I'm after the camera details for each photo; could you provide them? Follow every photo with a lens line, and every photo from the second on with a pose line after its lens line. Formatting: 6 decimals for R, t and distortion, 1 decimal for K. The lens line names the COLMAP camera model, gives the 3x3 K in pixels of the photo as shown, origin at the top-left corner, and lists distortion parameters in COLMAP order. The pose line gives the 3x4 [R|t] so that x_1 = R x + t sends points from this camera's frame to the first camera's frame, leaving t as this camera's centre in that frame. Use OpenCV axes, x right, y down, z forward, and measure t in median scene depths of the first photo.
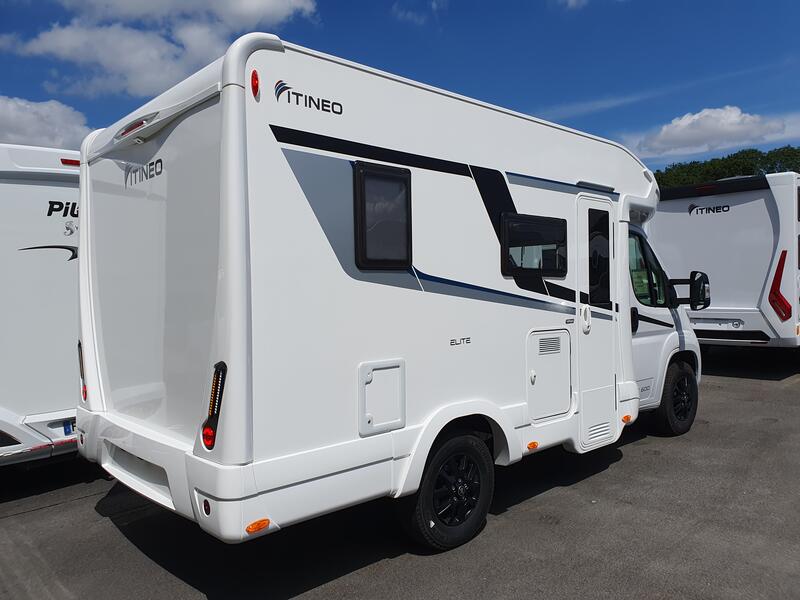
lens RADIAL K [[599.9, 0, 409.1], [0, 599.9, 299.5], [0, 0, 1]] dist [0.069981, 0.000604]
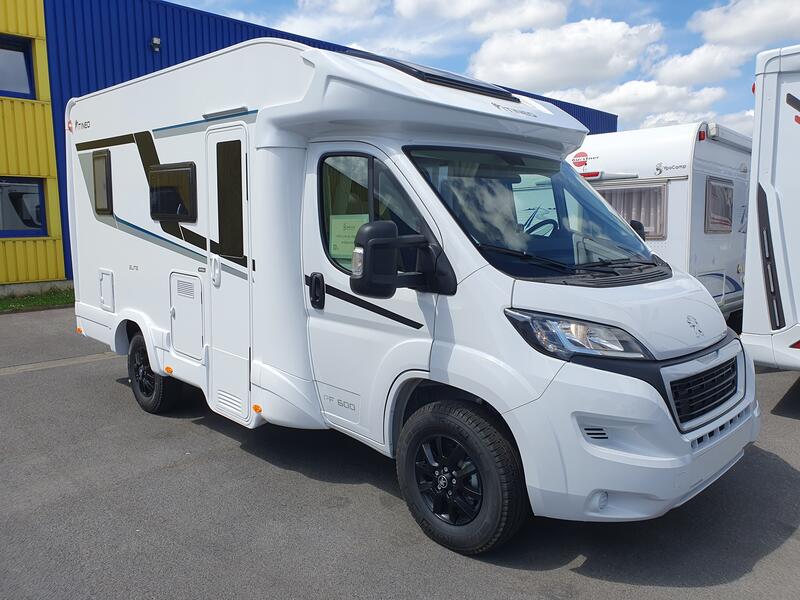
lens RADIAL K [[599.9, 0, 409.1], [0, 599.9, 299.5], [0, 0, 1]] dist [0.069981, 0.000604]
pose [[0.038490, 0.147540, -0.988307, 1.217946], [-0.038805, 0.988514, 0.146060, -0.068944], [0.998505, 0.032730, 0.043773, 1.269724]]
